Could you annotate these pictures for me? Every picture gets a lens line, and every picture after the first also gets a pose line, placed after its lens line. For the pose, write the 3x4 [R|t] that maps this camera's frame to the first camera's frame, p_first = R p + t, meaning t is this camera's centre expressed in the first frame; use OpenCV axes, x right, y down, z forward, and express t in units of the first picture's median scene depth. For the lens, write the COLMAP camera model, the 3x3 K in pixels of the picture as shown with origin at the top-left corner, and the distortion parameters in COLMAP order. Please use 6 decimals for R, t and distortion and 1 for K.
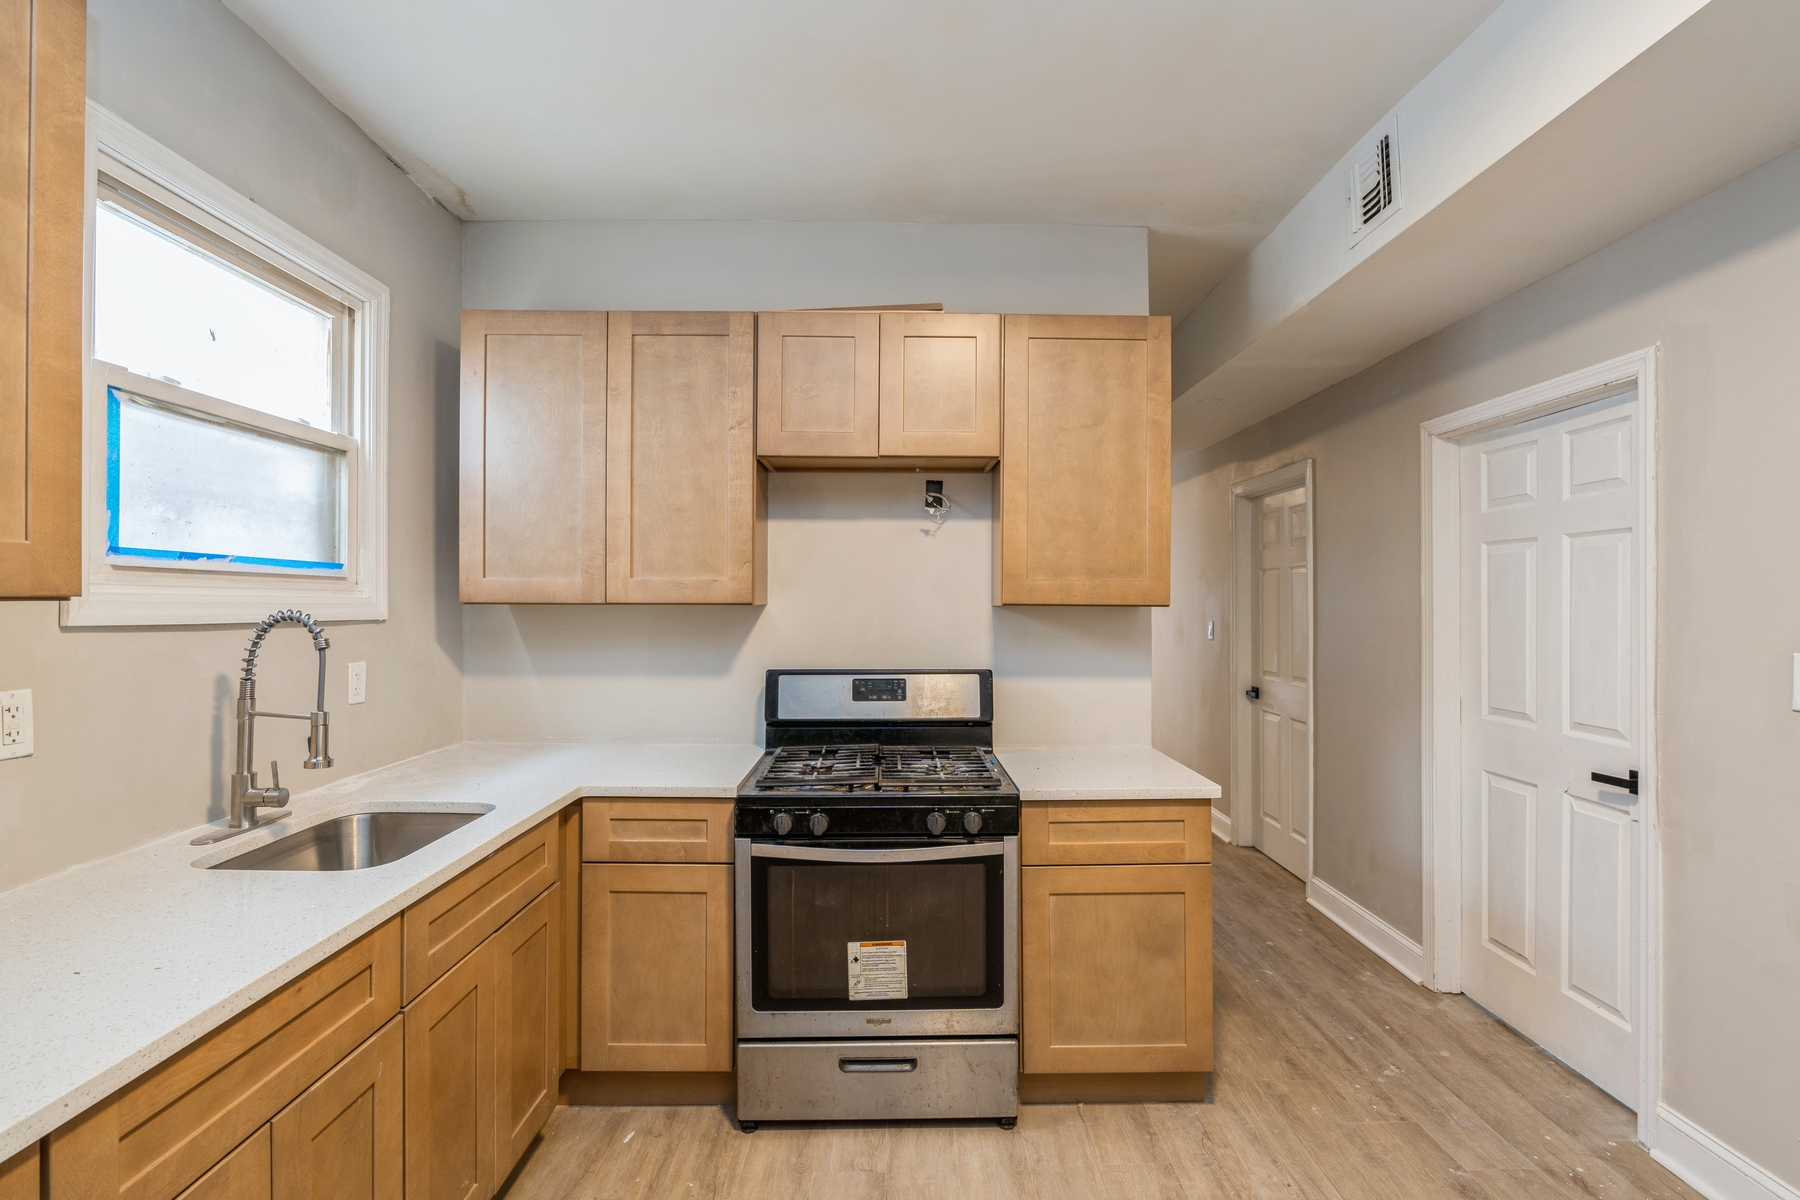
lens RADIAL K [[848.1, 0, 901.6], [0, 848.1, 595.2], [0, 0, 1]] dist [-0.010644, 0.000818]
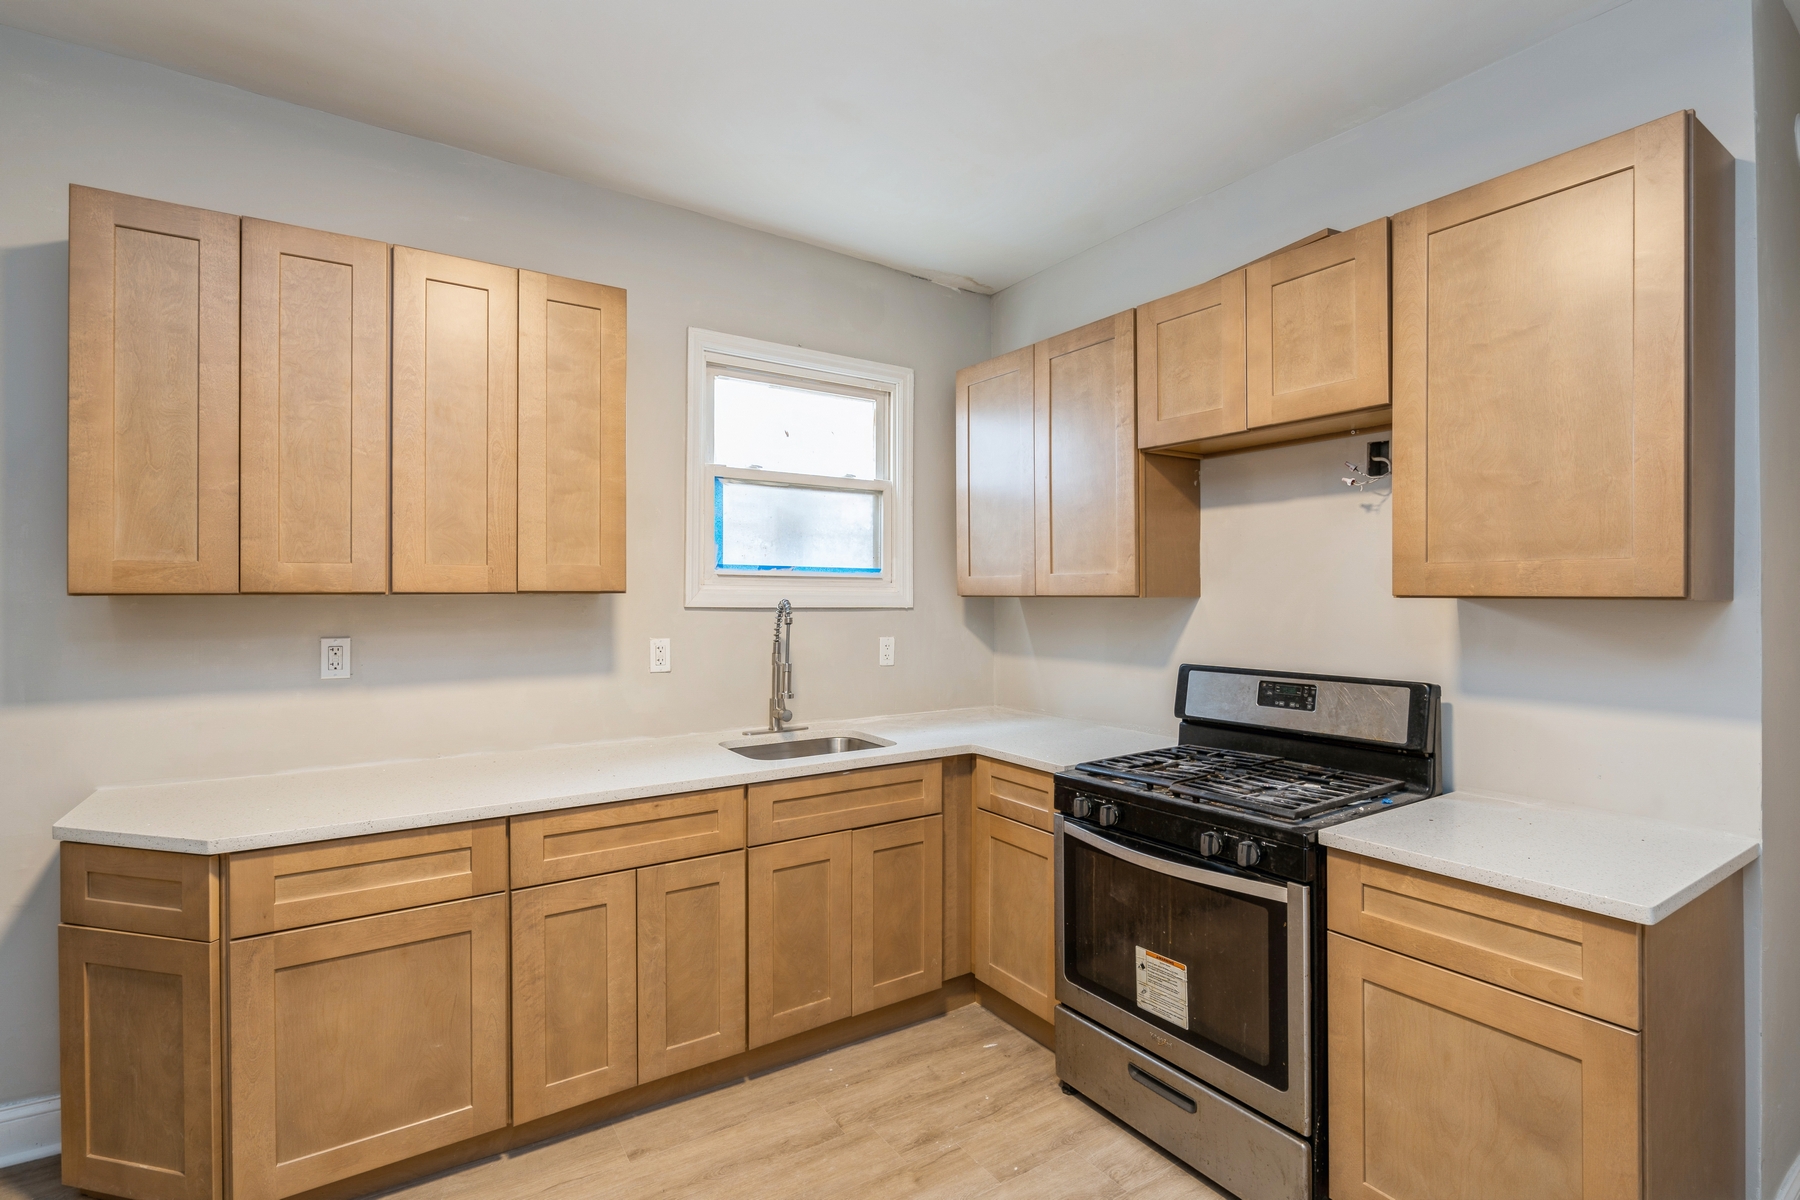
lens RADIAL K [[834.4, 0, 890.7], [0, 834.4, 591.5], [0, 0, 1]] dist [-0.001342, 0.000405]
pose [[0.539434, -0.006160, -0.842005, 0.574854], [0.006009, 0.999976, -0.003466, 0.007190], [0.842007, -0.003190, 0.539458, 0.244493]]
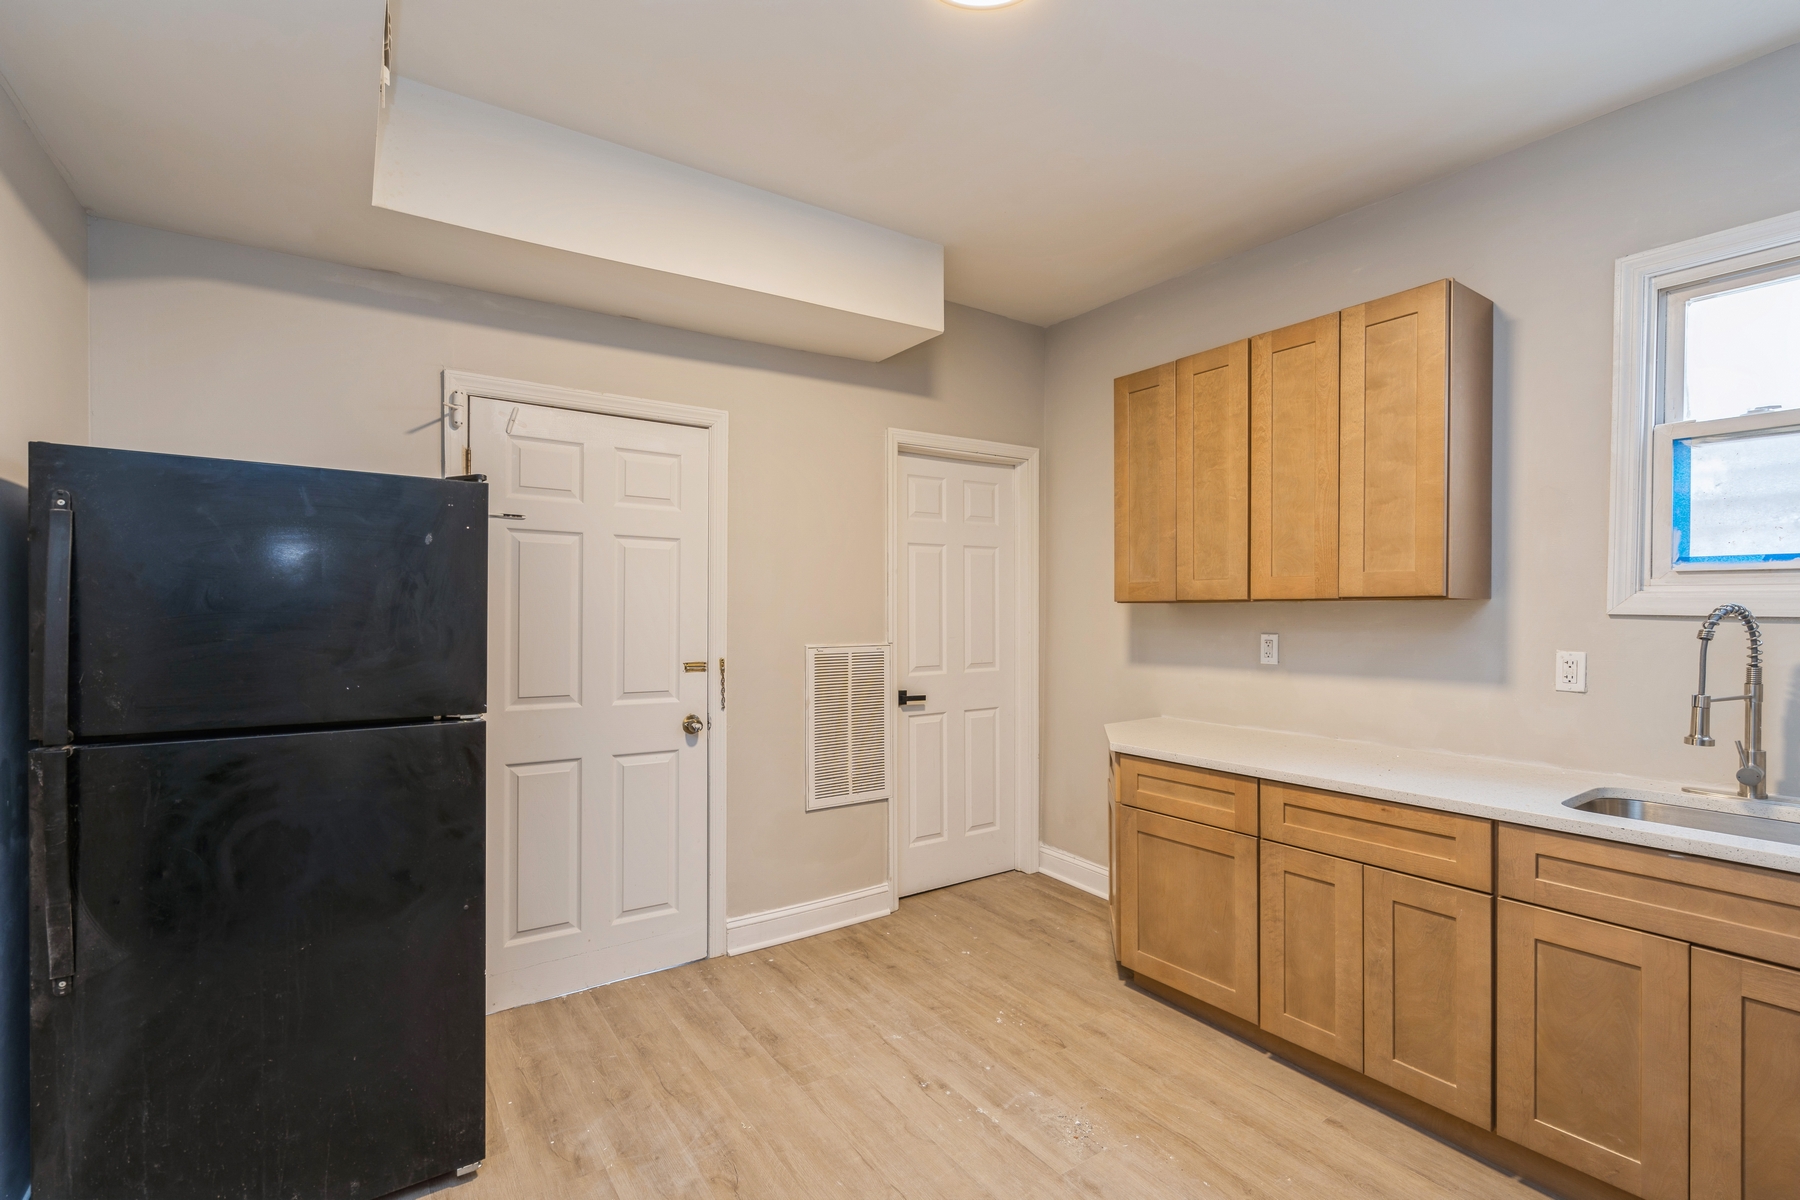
lens RADIAL K [[814.2, 0, 897.3], [0, 814.2, 606.2], [0, 0, 1]] dist [0.003234, 0.000651]
pose [[-0.825227, -0.002340, -0.564797, 0.612573], [0.002562, 0.999966, -0.007887, 0.020535], [0.564796, -0.007956, -0.825192, 0.997844]]
